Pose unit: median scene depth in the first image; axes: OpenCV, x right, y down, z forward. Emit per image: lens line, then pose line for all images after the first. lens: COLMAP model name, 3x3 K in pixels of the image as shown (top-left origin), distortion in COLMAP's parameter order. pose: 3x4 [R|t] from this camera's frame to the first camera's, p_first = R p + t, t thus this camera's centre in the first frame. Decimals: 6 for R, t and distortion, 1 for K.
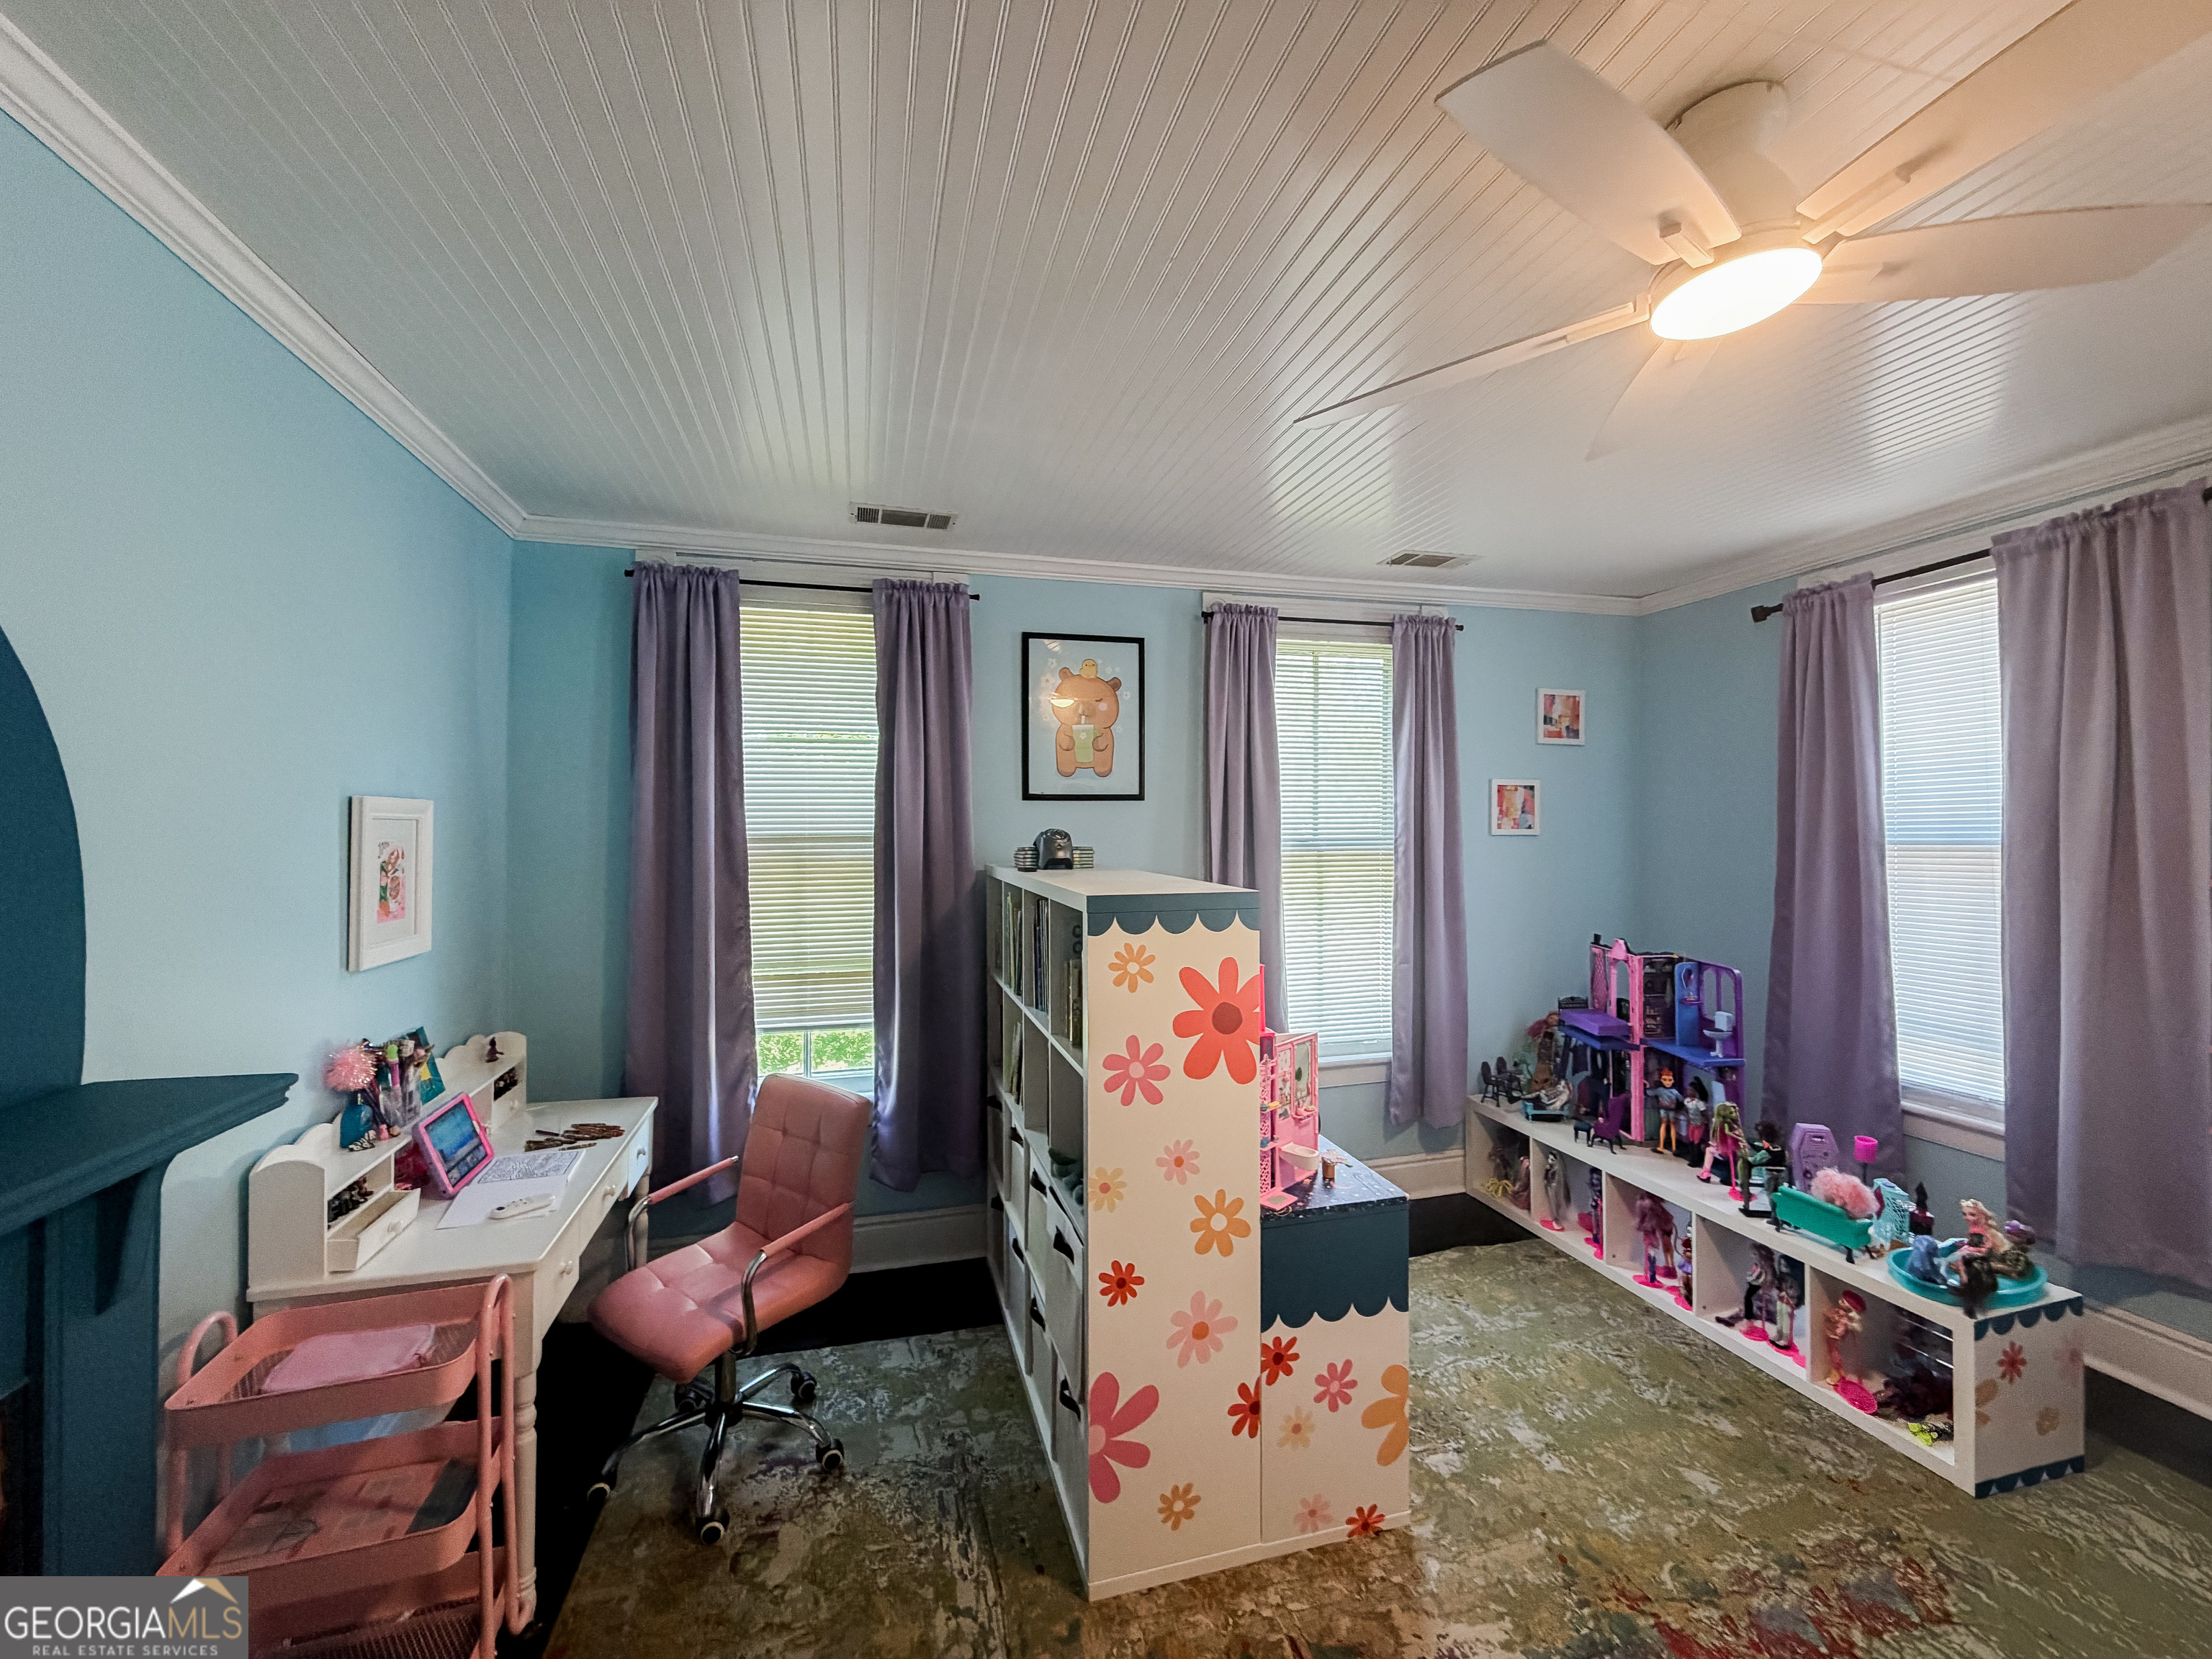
lens RADIAL K [[880.4, 0, 1096.7], [0, 880.4, 828.9], [0, 0, 1]] dist [0.000345, -0.000428]
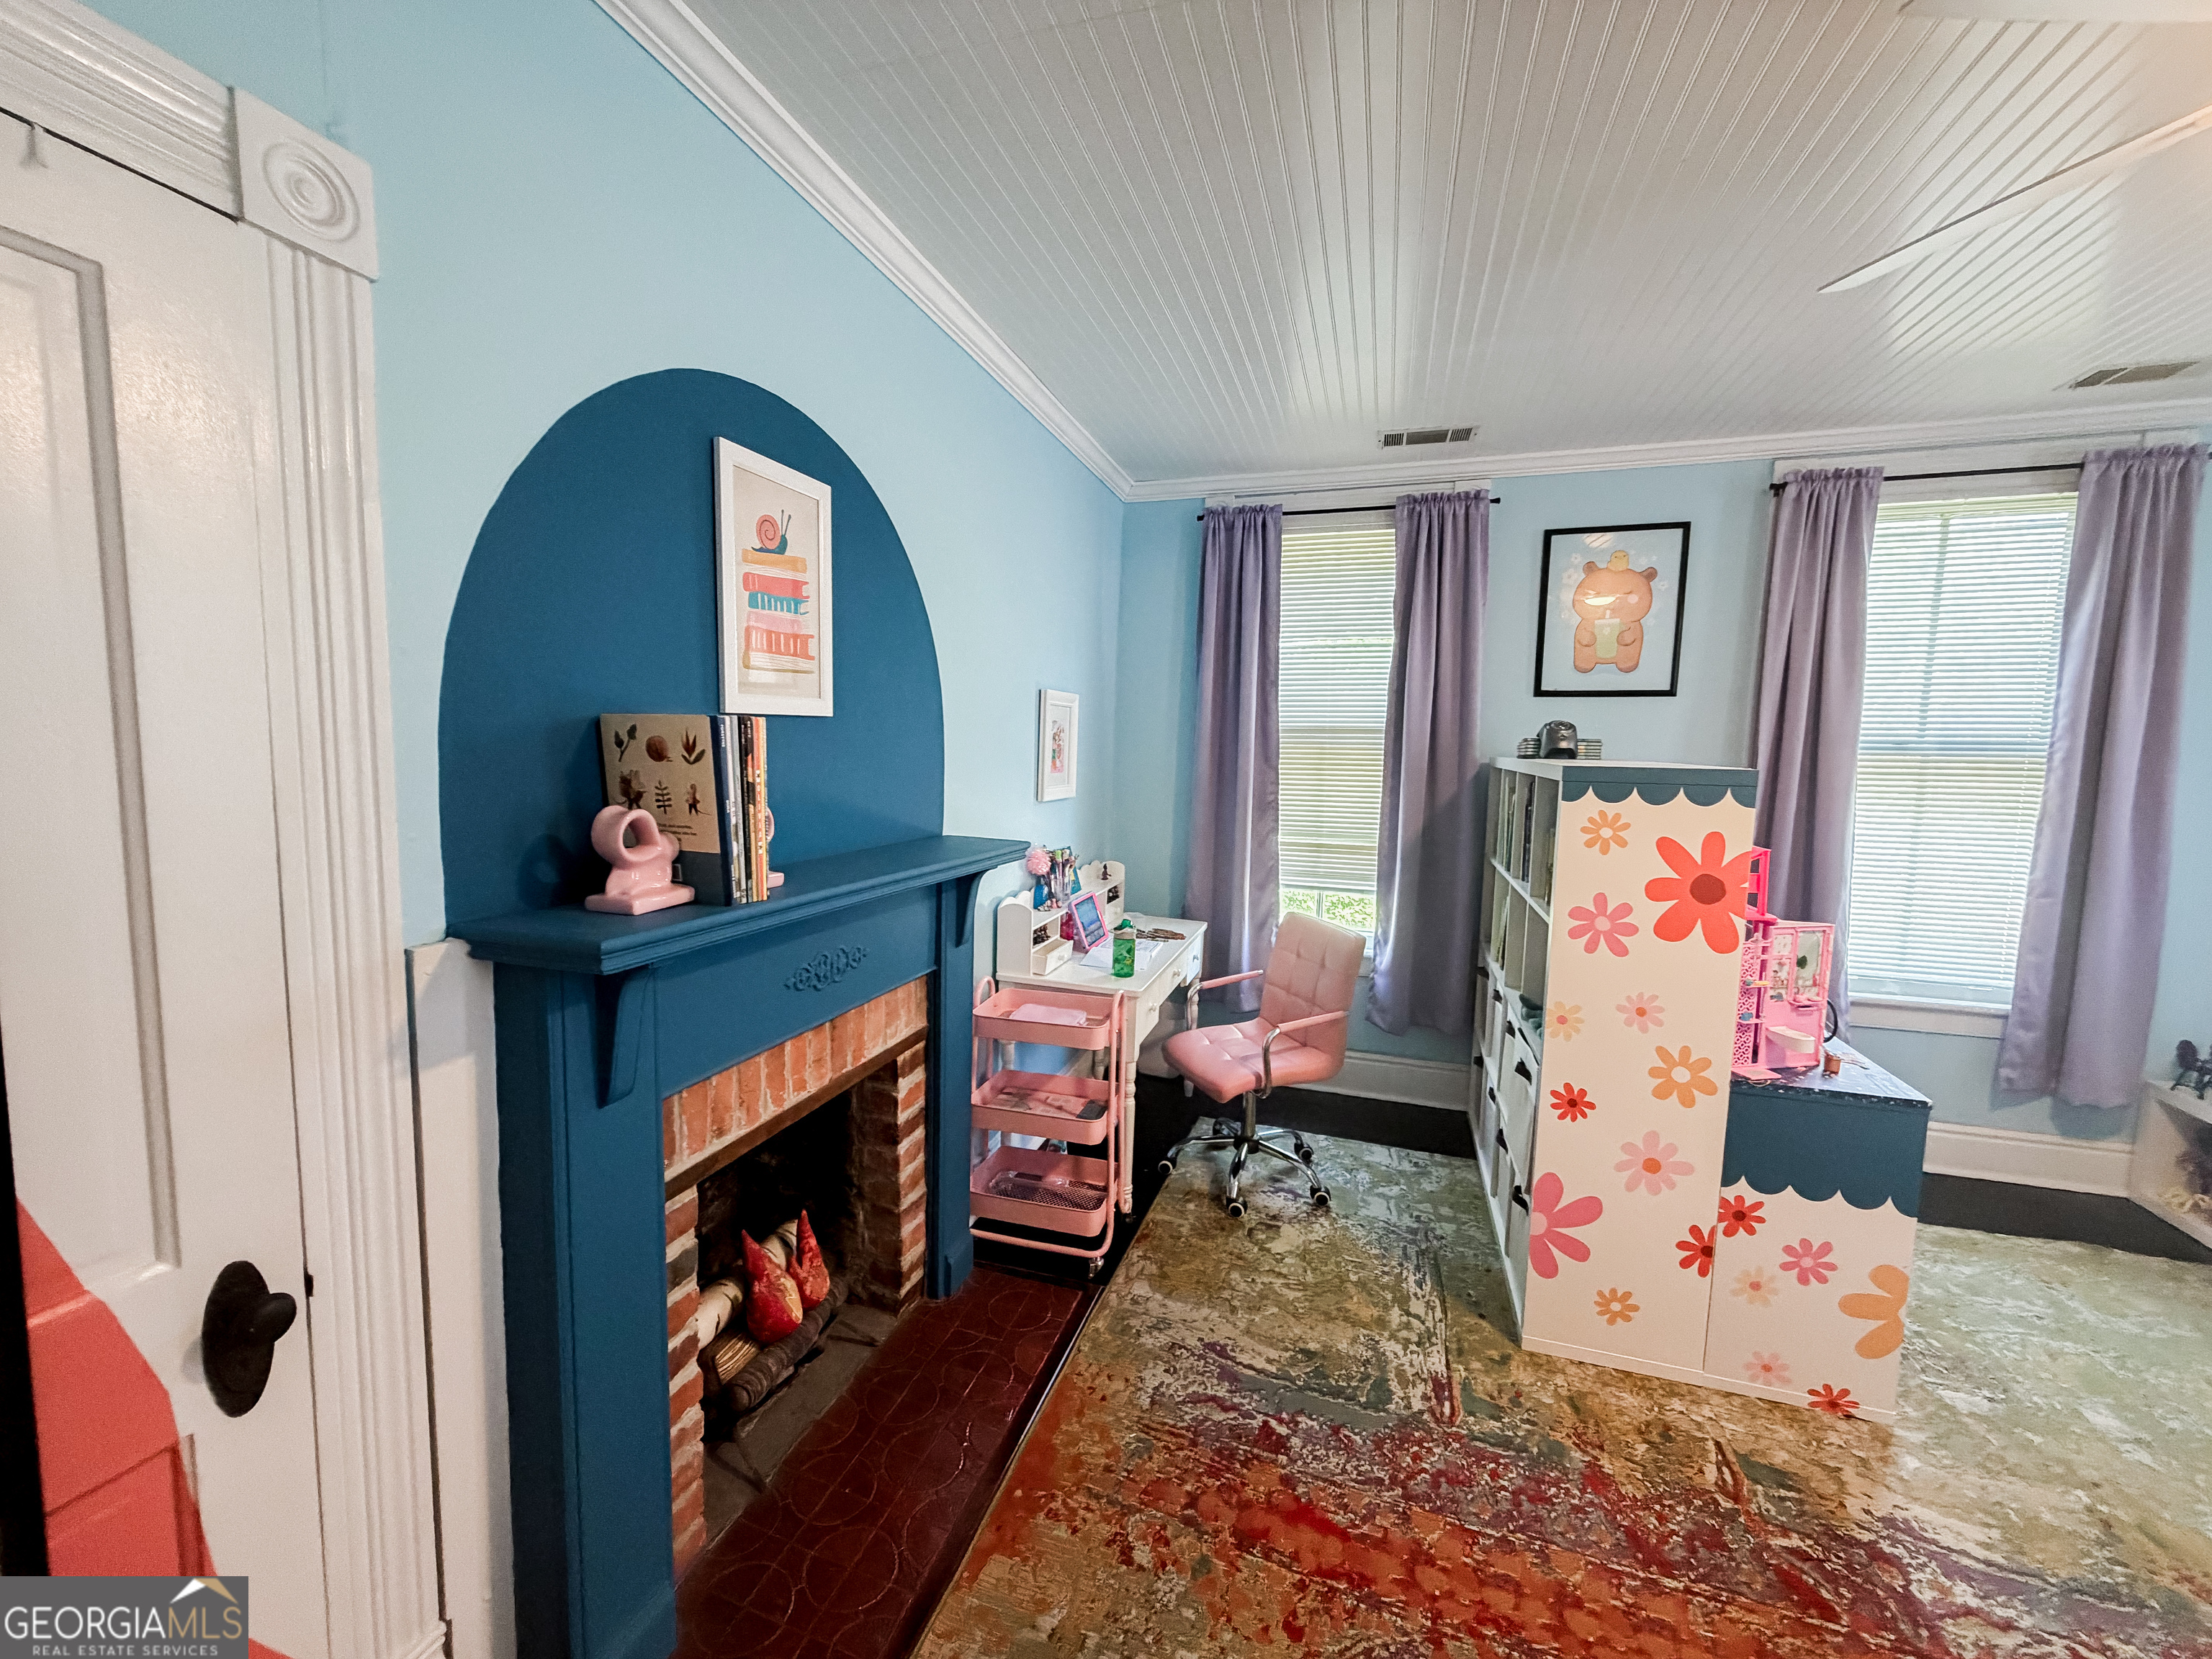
lens RADIAL K [[880.4, 0, 1093.4], [0, 880.4, 830.1], [0, 0, 1]] dist [0.000345, -0.000428]
pose [[0.834886, 0.072412, -0.545639, 0.089688], [-0.022291, 0.994943, 0.097932, 0.050114], [0.549971, -0.069599, 0.832278, -0.235802]]
